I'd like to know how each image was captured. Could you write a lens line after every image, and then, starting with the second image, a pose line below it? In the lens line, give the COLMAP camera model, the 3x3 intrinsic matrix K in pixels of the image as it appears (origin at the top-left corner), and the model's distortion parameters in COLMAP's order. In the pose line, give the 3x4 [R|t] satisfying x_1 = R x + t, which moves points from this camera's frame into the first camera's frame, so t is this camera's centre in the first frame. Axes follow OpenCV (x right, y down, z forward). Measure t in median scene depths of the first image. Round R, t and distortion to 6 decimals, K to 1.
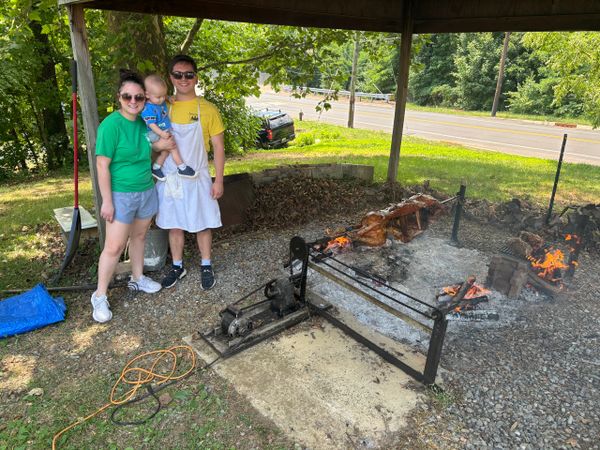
lens RADIAL K [[446.8, 0, 298.3], [0, 446.8, 216.0], [0, 0, 1]] dist [0.025713, -0.040100]
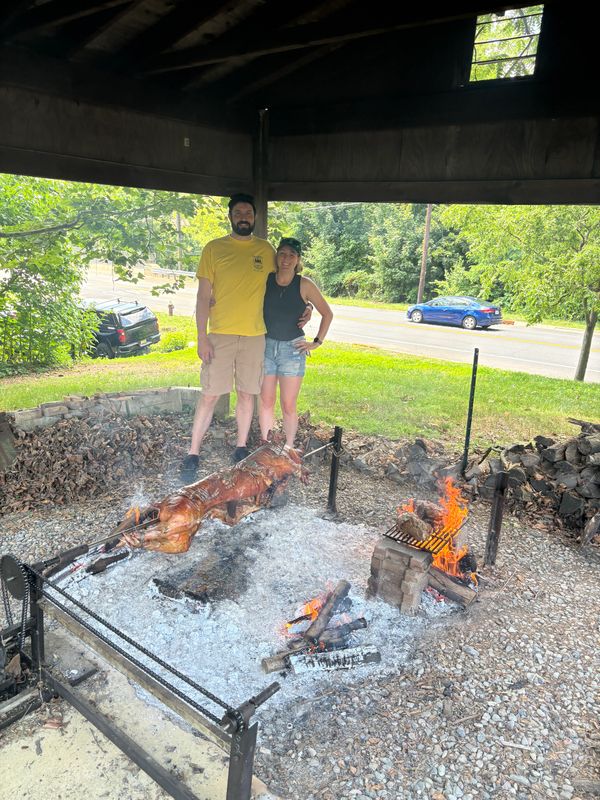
lens RADIAL K [[595.7, 0, 302.5], [0, 595.7, 398.8], [0, 0, 1]] dist [0.025713, -0.040100]
pose [[0.979028, -0.027774, 0.201822, 0.101787], [0.041645, 0.997028, -0.064813, -0.040320], [-0.199422, 0.071859, 0.977275, 0.110282]]
